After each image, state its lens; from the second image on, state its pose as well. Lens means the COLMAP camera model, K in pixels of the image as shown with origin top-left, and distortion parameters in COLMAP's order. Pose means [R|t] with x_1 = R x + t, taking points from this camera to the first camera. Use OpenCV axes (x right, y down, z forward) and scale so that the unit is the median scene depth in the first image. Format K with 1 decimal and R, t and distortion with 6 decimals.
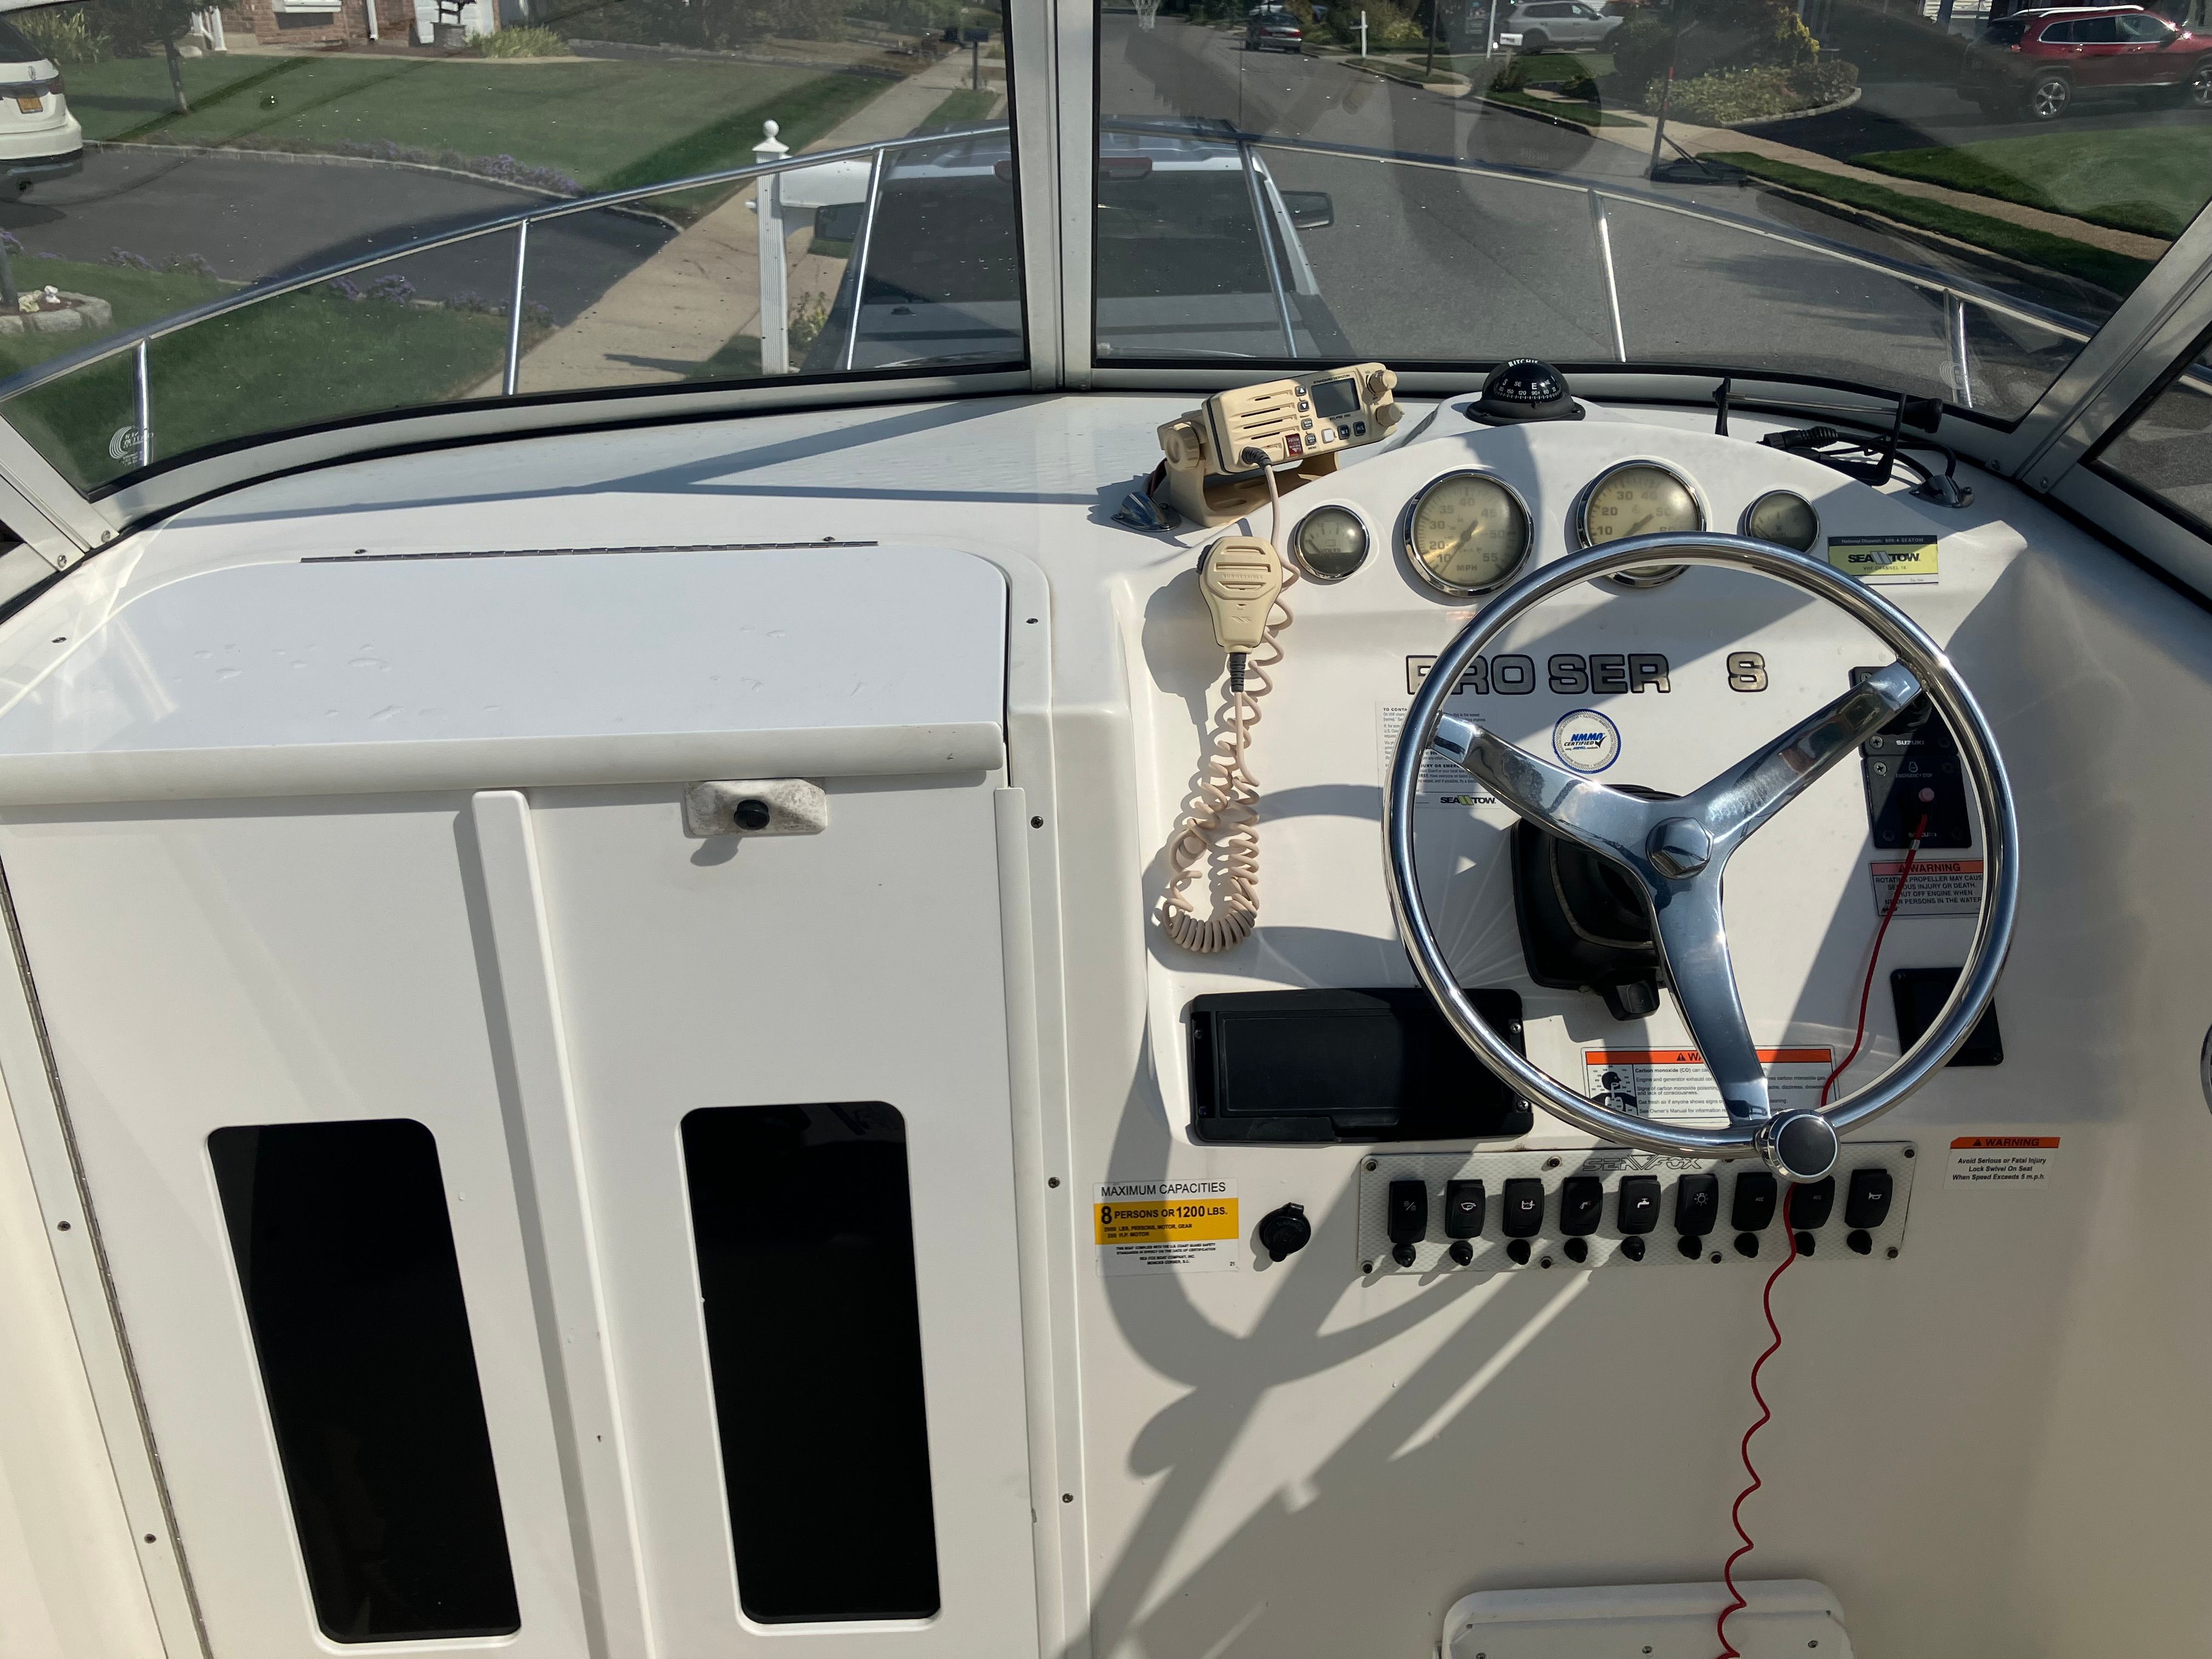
lens RADIAL K [[1874.1, 0, 1105.8], [0, 1874.1, 751.3], [0, 0, 1]] dist [0.028606, -0.080398]
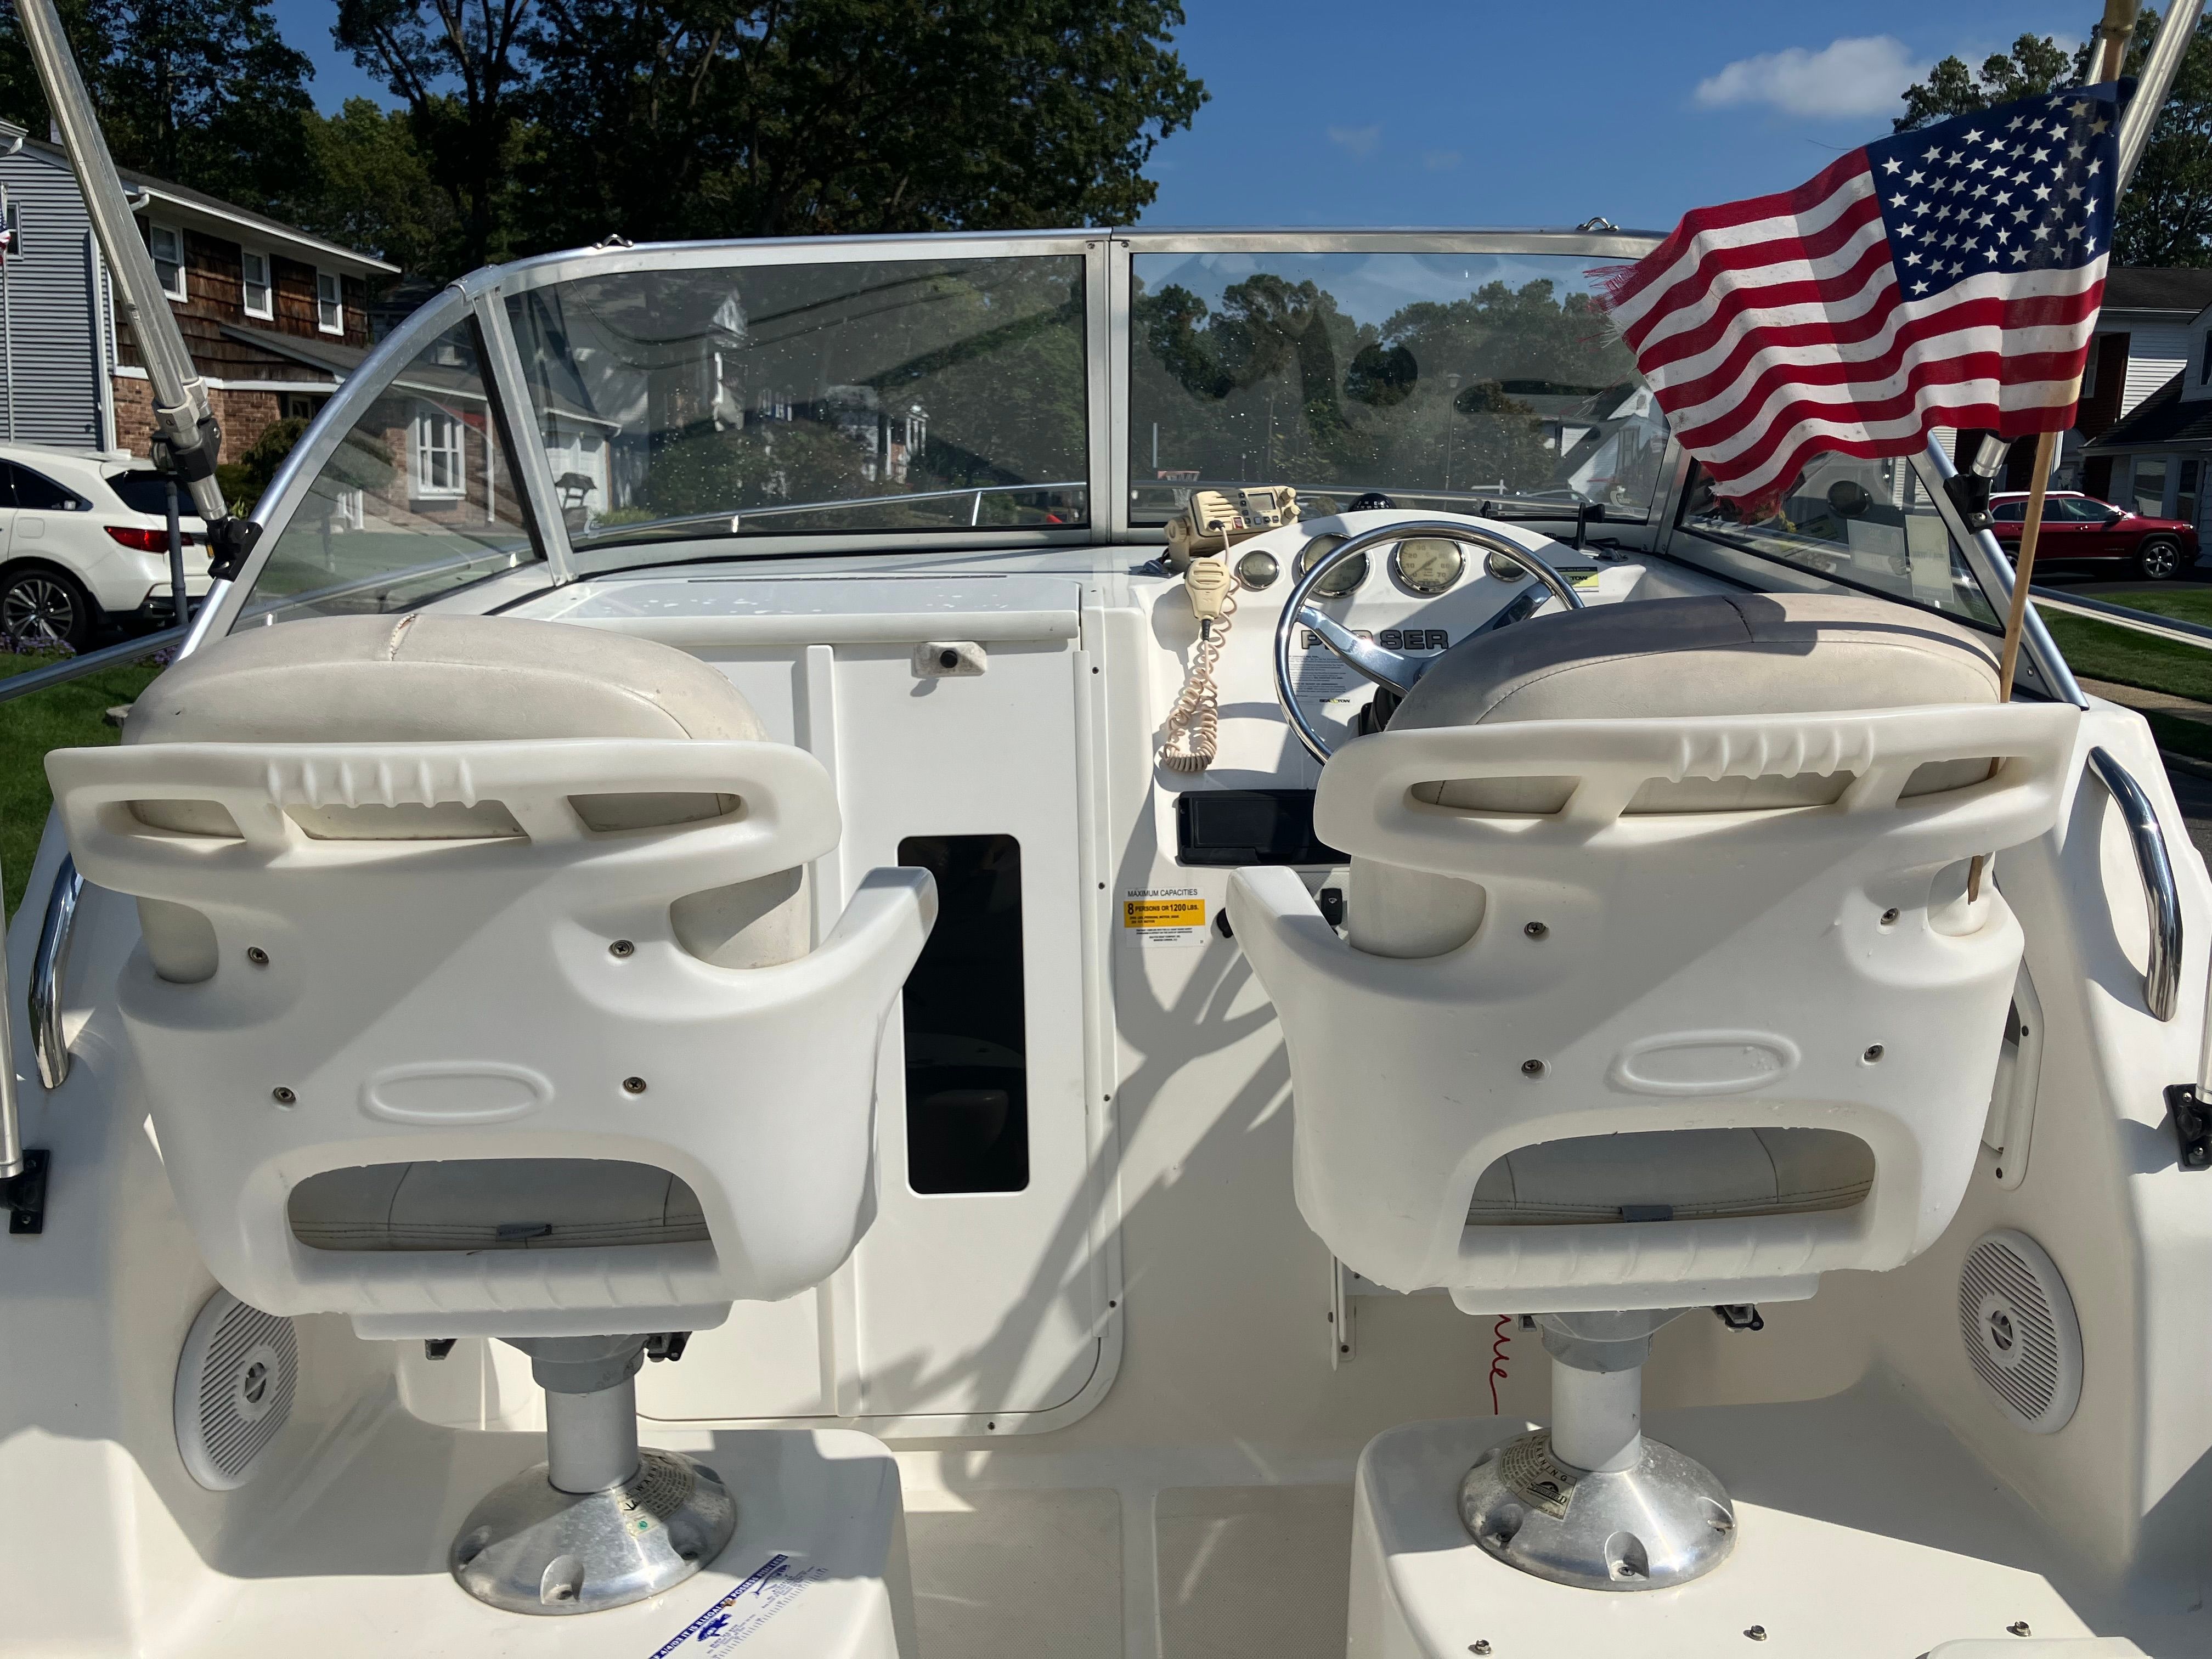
lens RADIAL K [[1859.0, 0, 1110.3], [0, 1859.0, 768.2], [0, 0, 1]] dist [-0.010035, 0.062890]
pose [[0.999788, 0.007396, -0.019198, 0.013123], [-0.011771, 0.970968, -0.238920, 0.505440], [0.016873, 0.239096, 0.970849, -0.700738]]
